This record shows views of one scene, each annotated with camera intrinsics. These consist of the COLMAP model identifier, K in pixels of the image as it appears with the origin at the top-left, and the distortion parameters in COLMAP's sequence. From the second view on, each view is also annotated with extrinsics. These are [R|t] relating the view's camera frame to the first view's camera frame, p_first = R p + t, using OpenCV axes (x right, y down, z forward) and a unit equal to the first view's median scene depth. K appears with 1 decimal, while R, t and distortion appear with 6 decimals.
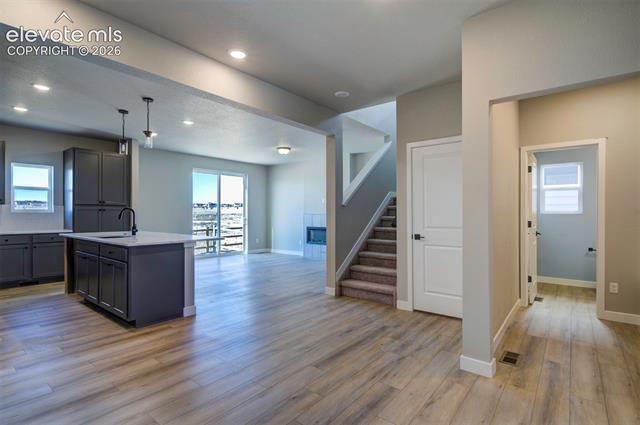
lens RADIAL K [[318.7, 0, 319.5], [0, 318.7, 213.8], [0, 0, 1]] dist [-0.010202, -0.000253]
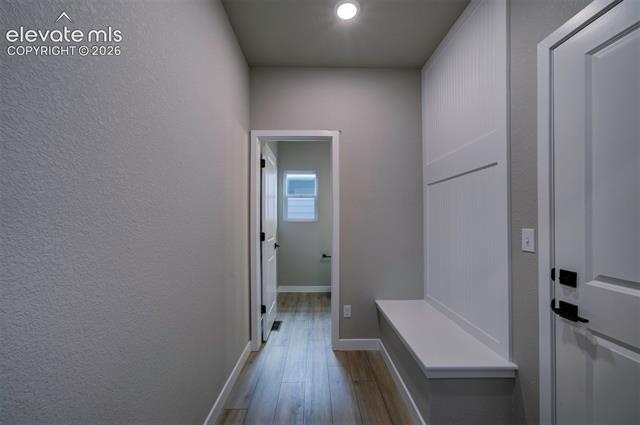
lens RADIAL K [[256.8, 0, 319.2], [0, 256.8, 217.1], [0, 0, 1]] dist [-0.004874, 0.000645]
pose [[0.767586, 0.007424, 0.640903, 0.379755], [0.003163, 0.999877, -0.015369, -0.003036], [-0.640938, 0.013824, 0.767468, 0.452495]]
